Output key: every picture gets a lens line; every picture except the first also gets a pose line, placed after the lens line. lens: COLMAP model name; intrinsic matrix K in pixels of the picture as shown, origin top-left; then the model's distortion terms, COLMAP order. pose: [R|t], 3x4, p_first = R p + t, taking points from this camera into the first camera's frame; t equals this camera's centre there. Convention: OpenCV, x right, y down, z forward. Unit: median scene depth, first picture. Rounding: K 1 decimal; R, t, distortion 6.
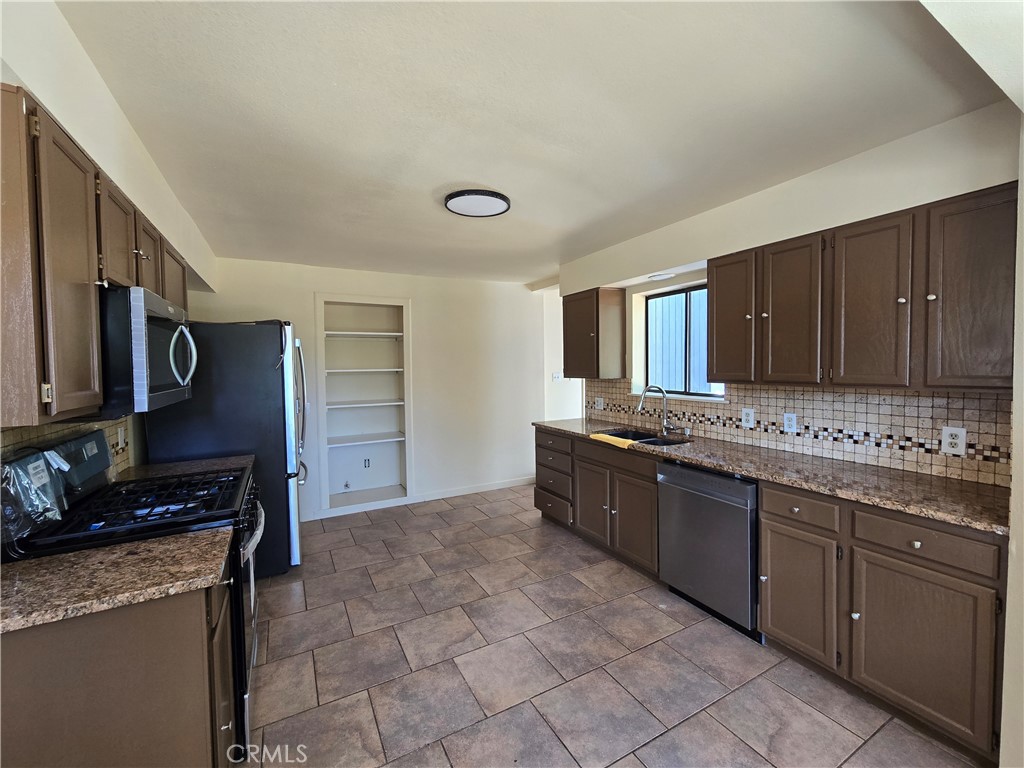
lens RADIAL K [[428.7, 0, 512.0], [0, 428.7, 384.0], [0, 0, 1]] dist [-0.000064, -0.000121]
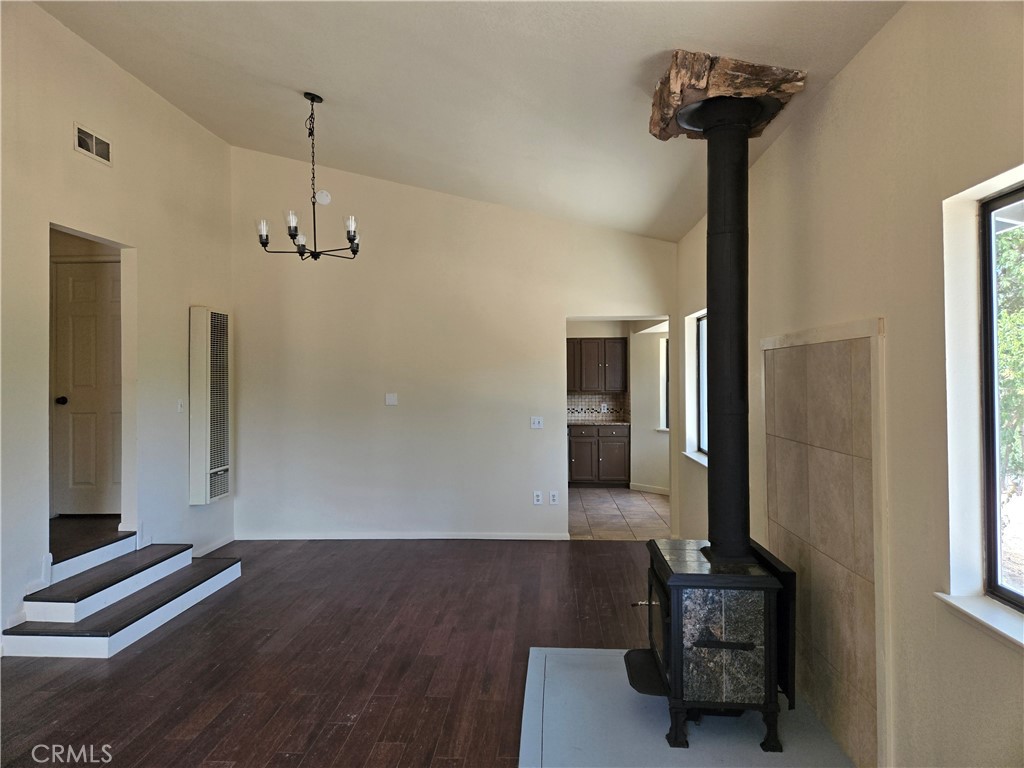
lens RADIAL K [[712.8, 0, 512.0], [0, 712.8, 384.0], [0, 0, 1]] dist [0.002182, 0.000315]
pose [[0.531201, 0.003586, 0.847238, -3.443255], [0.034806, 0.999054, -0.026051, 0.058471], [-0.846530, 0.043328, 0.530574, -1.123768]]
